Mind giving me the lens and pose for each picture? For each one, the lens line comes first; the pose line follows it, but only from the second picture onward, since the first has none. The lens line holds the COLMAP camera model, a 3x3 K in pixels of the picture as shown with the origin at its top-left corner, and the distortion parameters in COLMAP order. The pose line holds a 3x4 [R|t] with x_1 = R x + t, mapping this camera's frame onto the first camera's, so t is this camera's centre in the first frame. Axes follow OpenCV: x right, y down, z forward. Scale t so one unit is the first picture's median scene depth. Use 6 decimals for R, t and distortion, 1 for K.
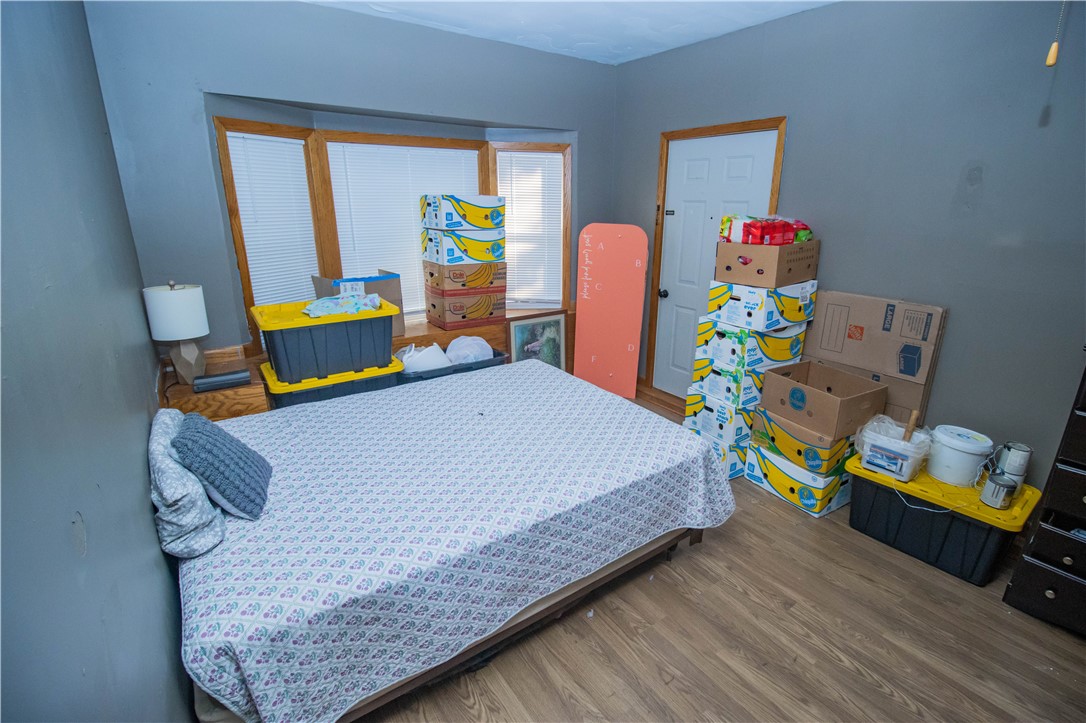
lens RADIAL K [[519.2, 0, 550.9], [0, 519.2, 362.7], [0, 0, 1]] dist [0.002154, -0.017279]
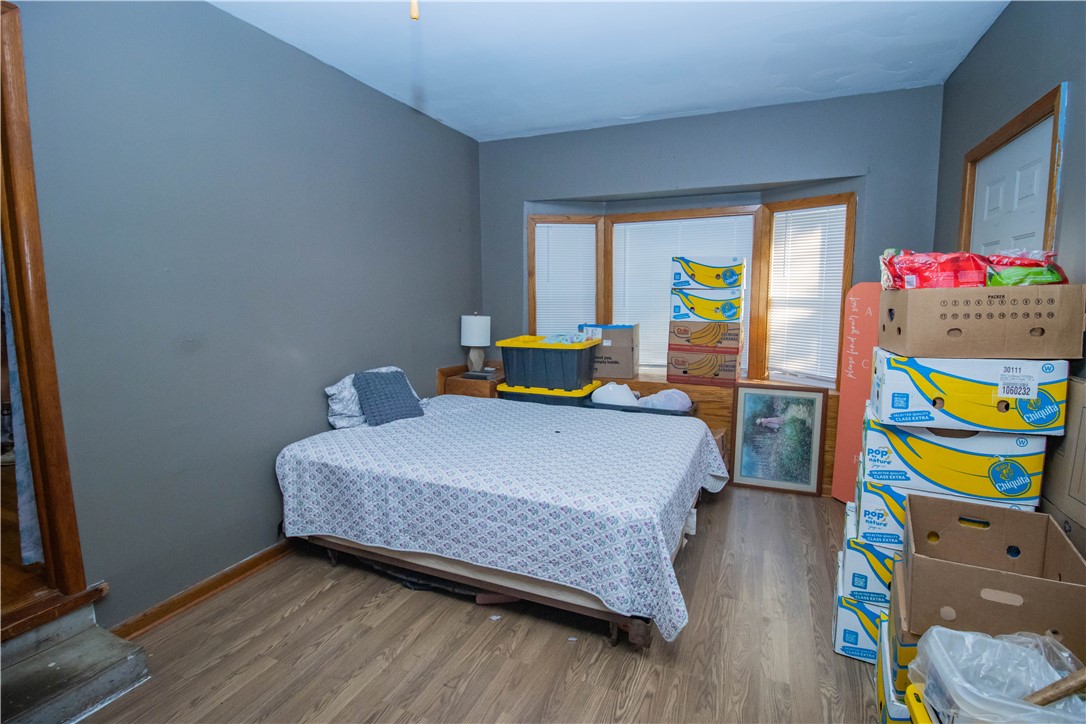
lens RADIAL K [[519.2, 0, 550.9], [0, 519.2, 363.2], [0, 0, 1]] dist [0.002154, -0.017279]
pose [[0.496225, 0.104779, -0.861848, 0.622609], [-0.257948, 0.965658, -0.031119, -0.005727], [0.828989, 0.237754, 0.506211, 0.279527]]
